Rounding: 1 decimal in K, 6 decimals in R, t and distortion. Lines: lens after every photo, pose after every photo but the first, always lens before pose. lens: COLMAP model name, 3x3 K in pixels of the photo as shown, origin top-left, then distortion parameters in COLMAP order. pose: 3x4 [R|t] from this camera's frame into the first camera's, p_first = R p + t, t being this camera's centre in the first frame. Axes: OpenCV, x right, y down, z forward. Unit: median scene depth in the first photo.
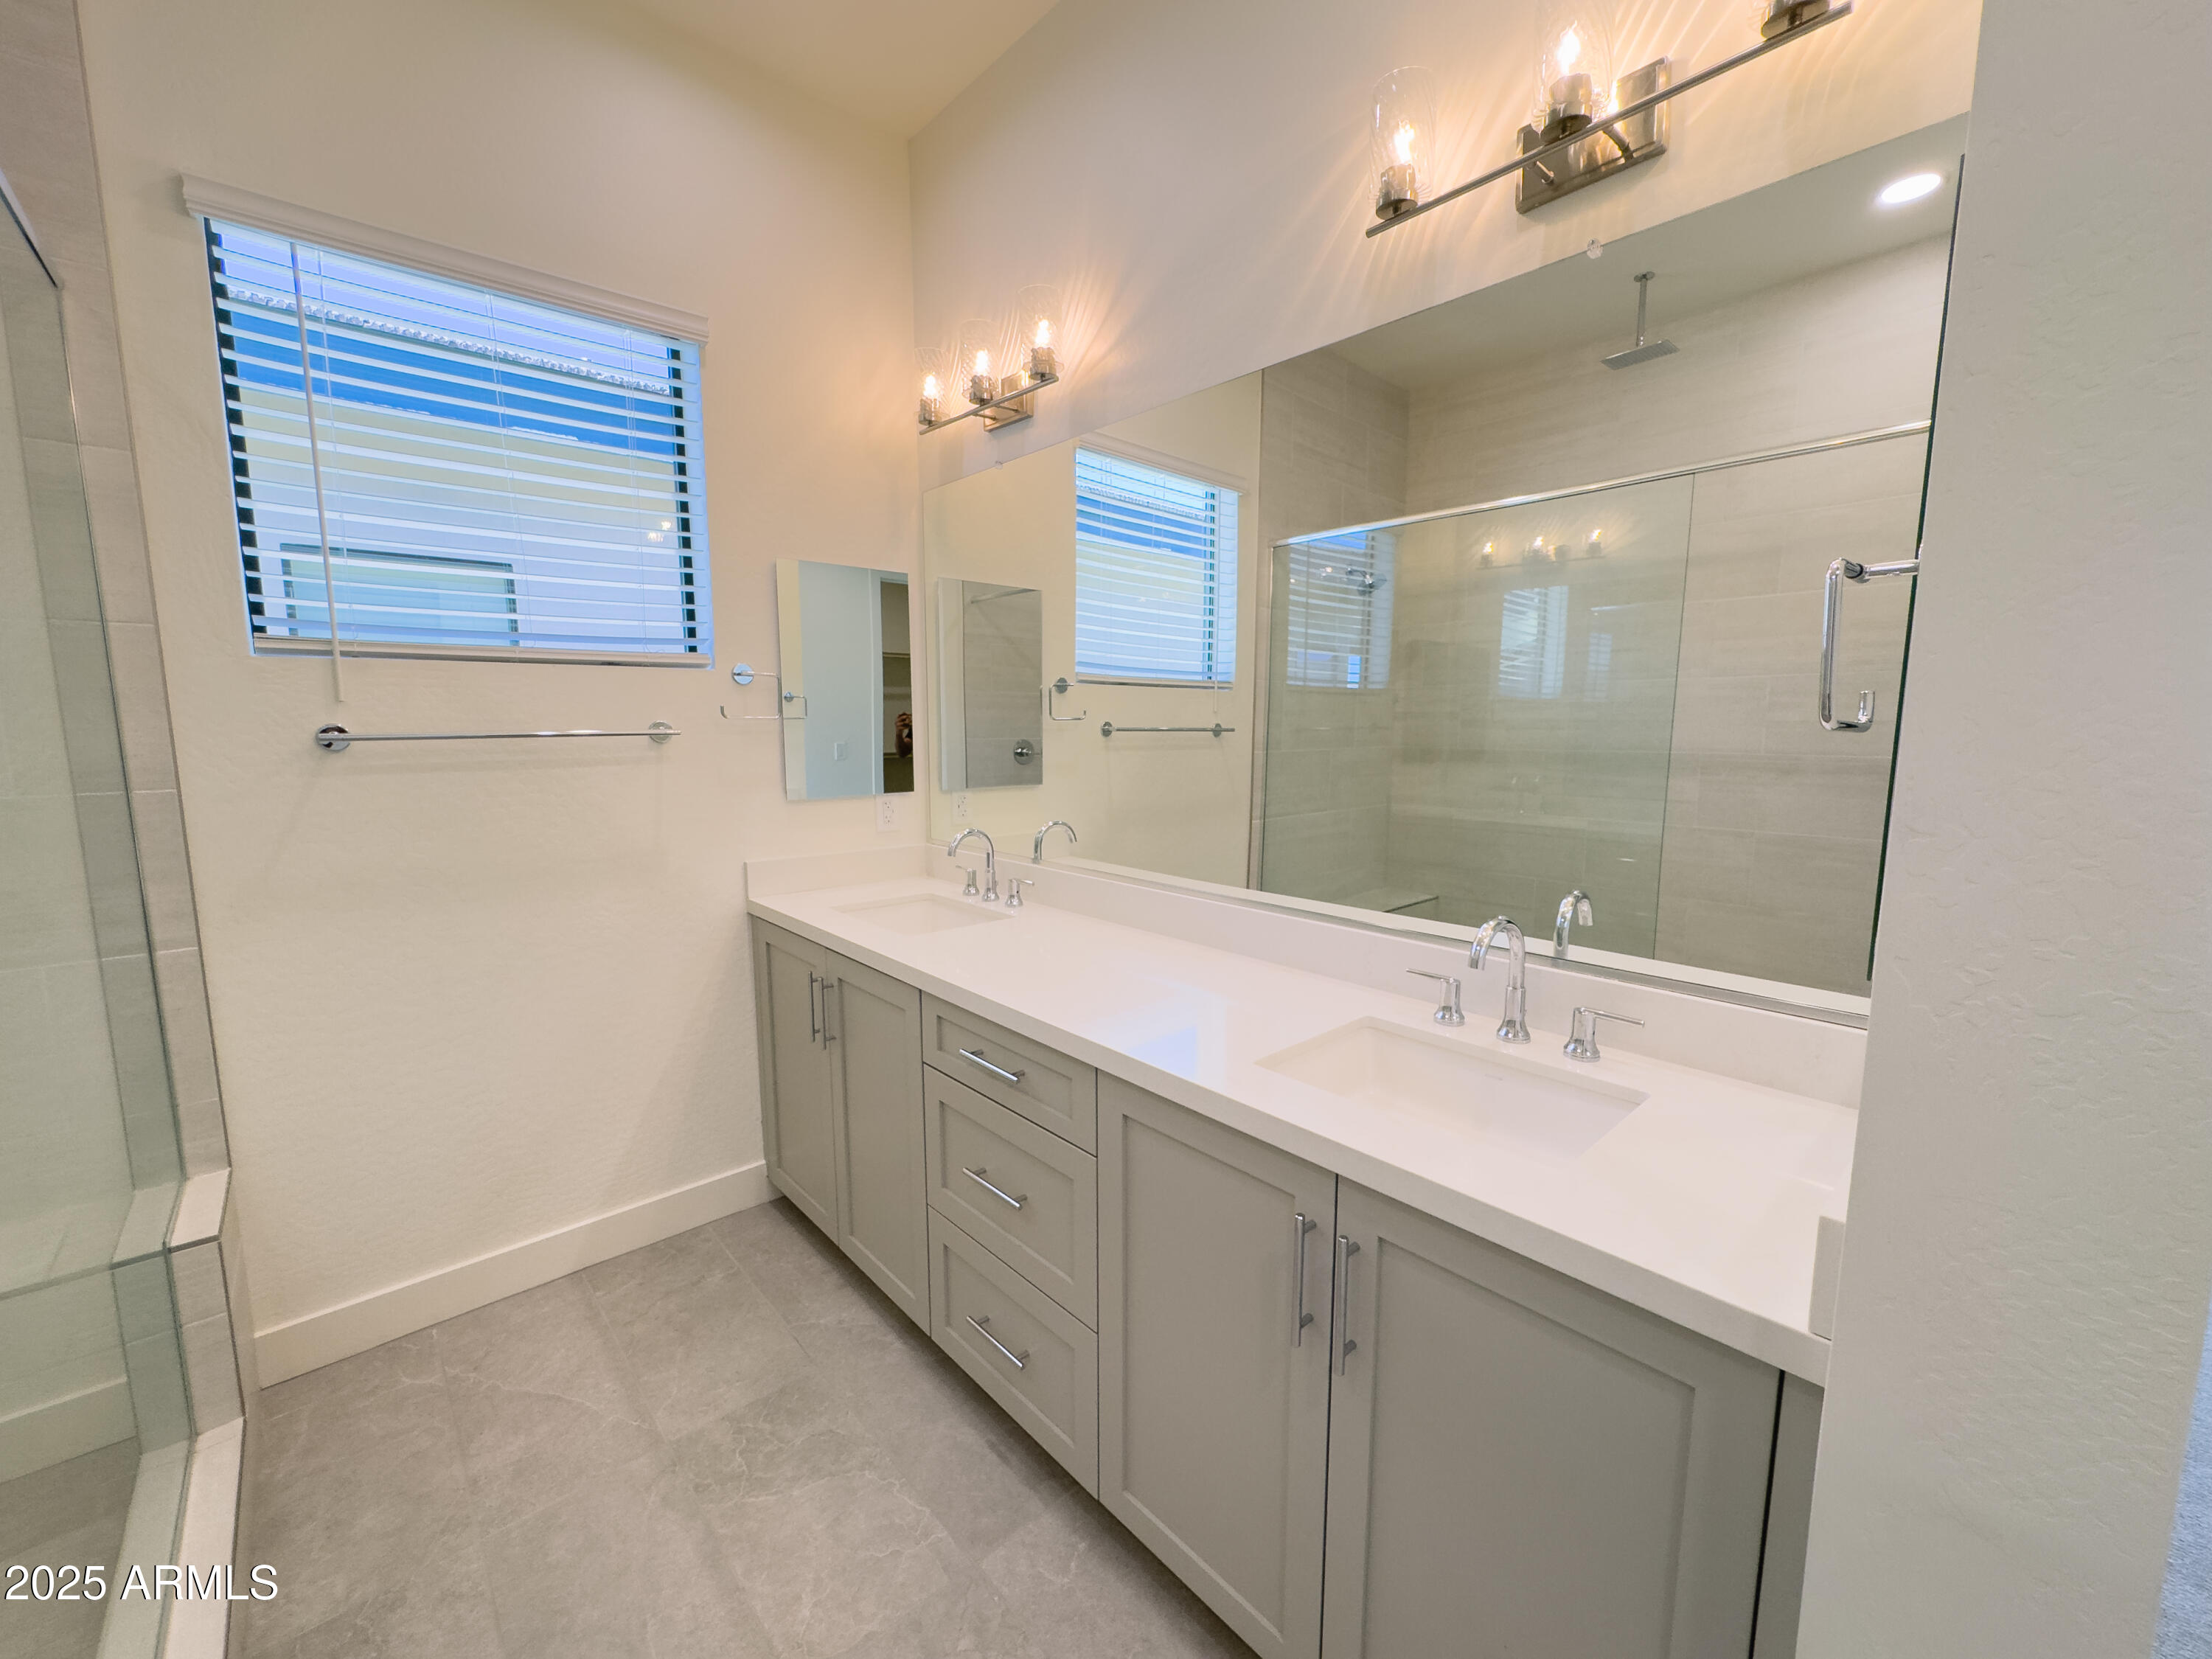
lens RADIAL K [[883.6, 0, 1102.0], [0, 883.6, 828.6], [0, 0, 1]] dist [0.000375, 0.000128]
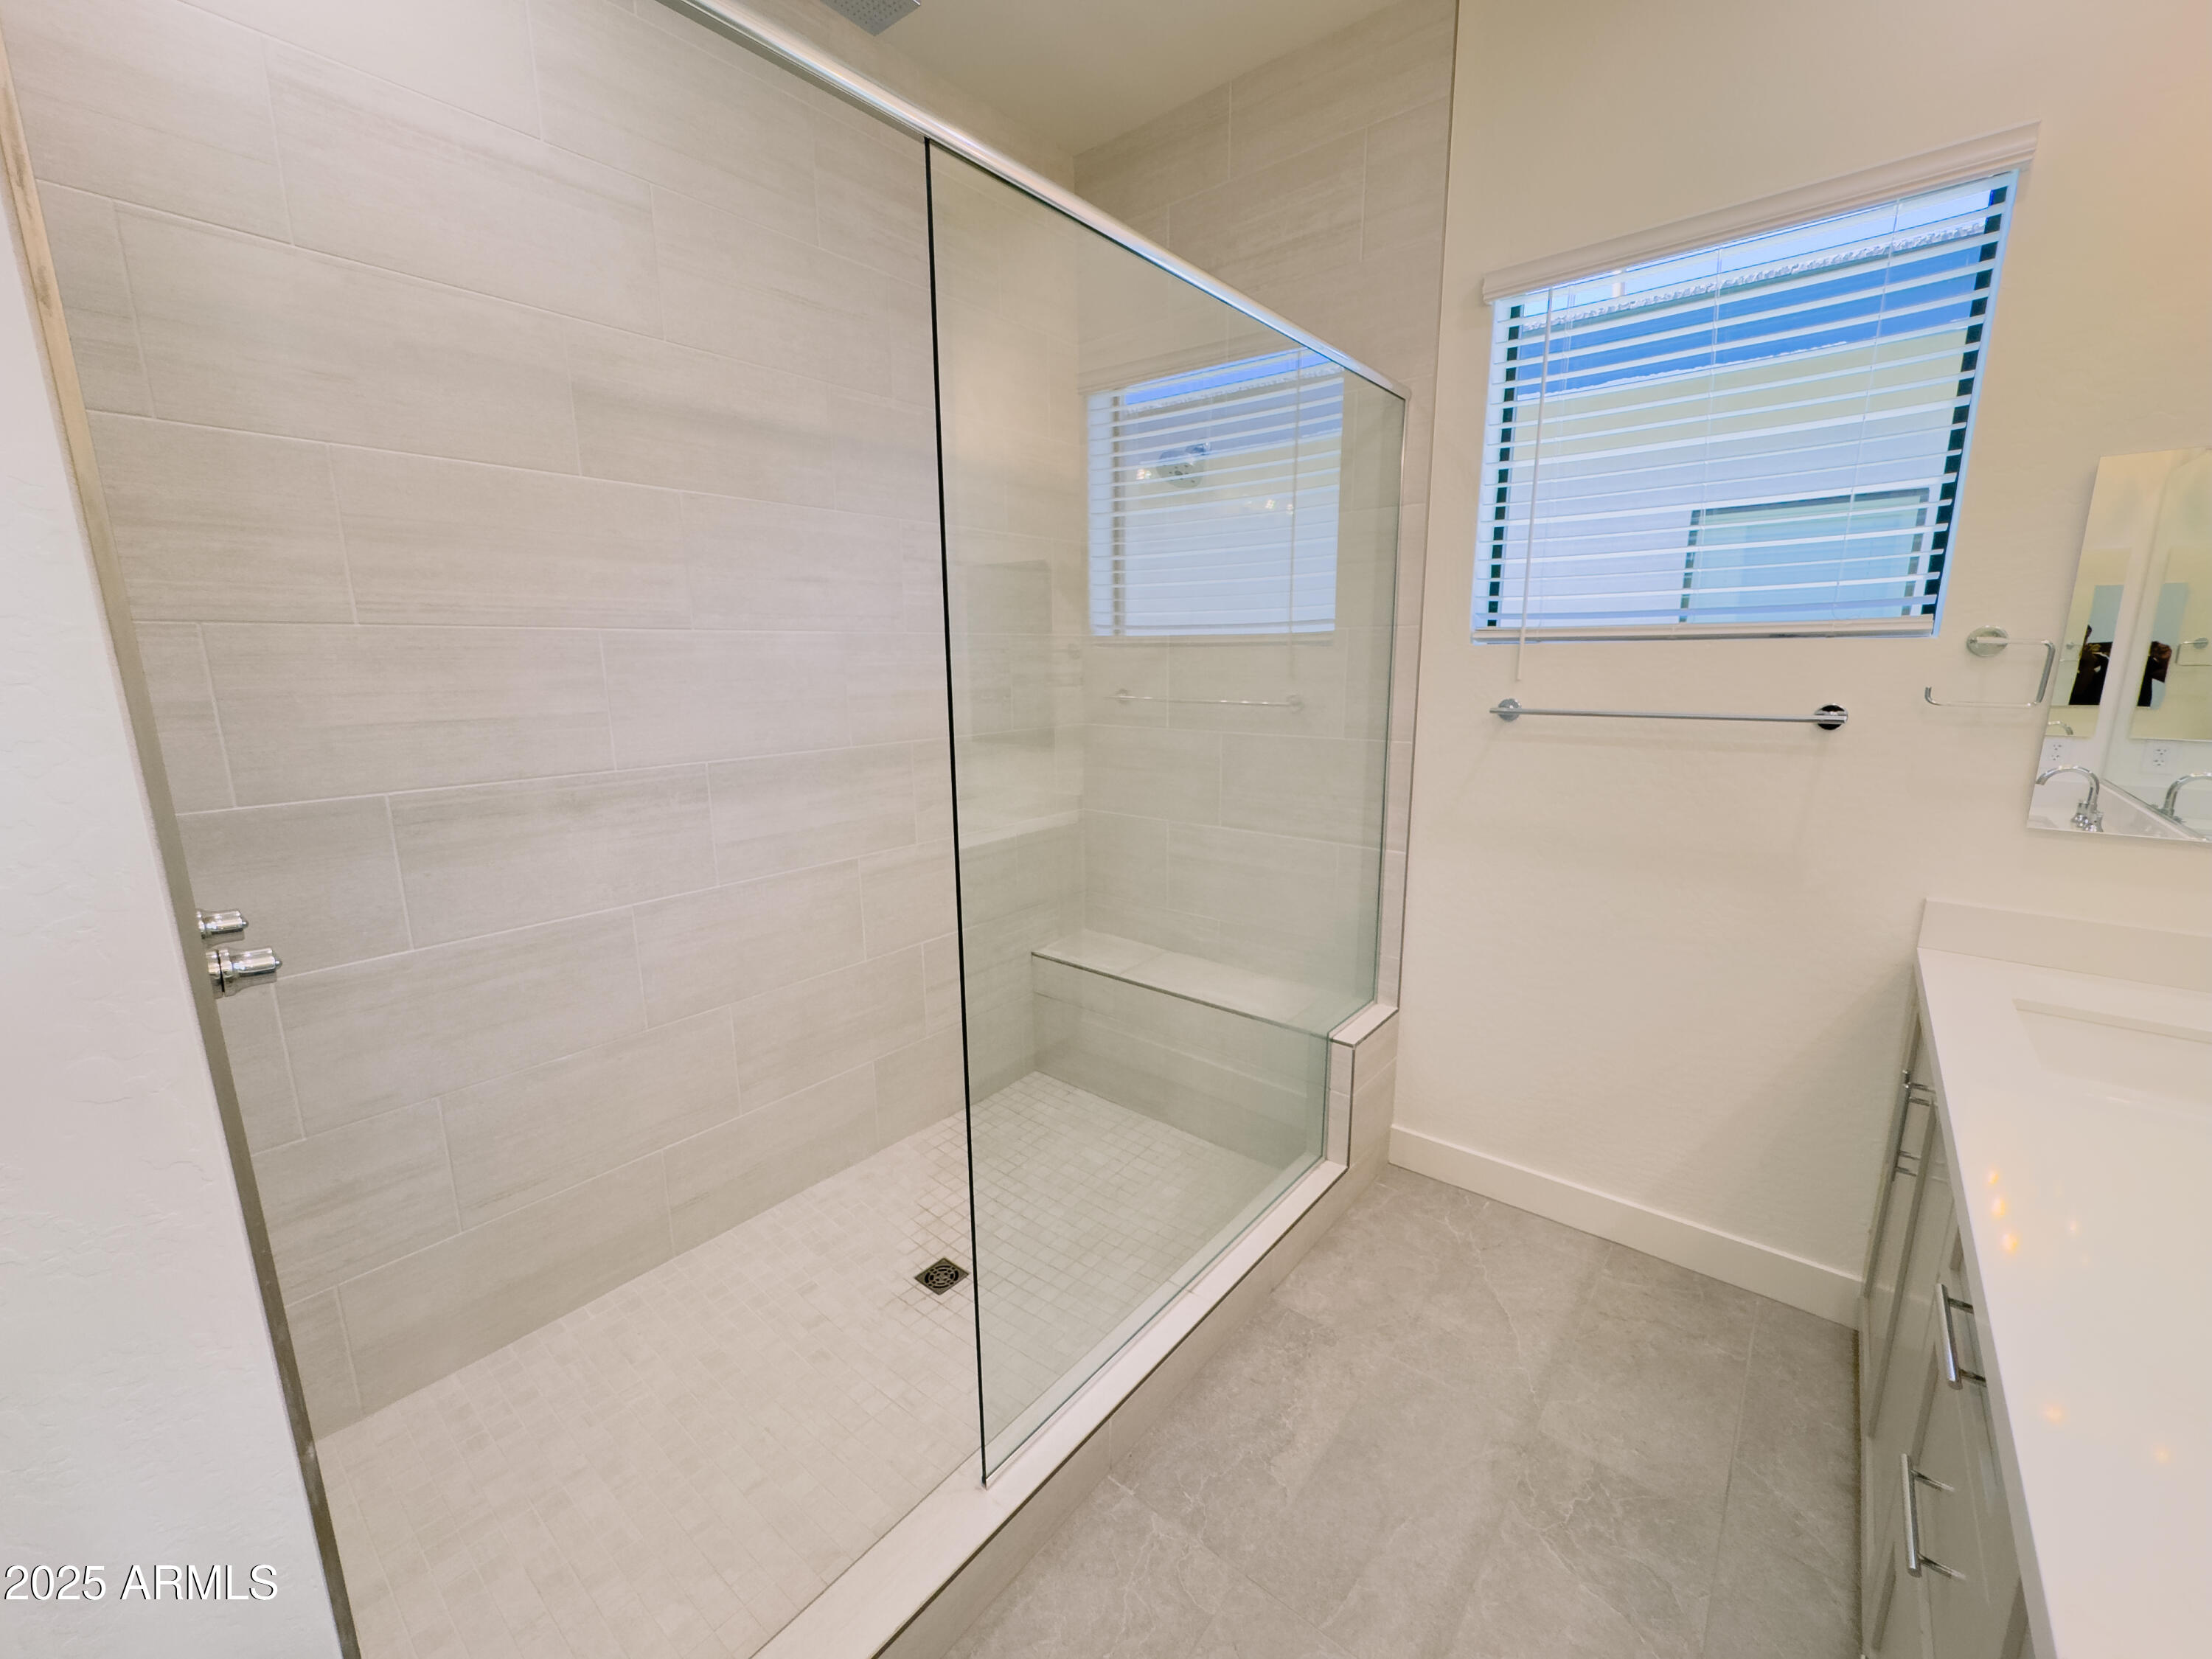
lens RADIAL K [[883.6, 0, 1105.3], [0, 883.6, 832.0], [0, 0, 1]] dist [0.000375, 0.000128]
pose [[0.154615, 0.197925, -0.967946, 0.260607], [-0.117571, 0.976452, 0.180884, -0.094150], [0.980954, 0.085835, 0.174245, 0.258697]]
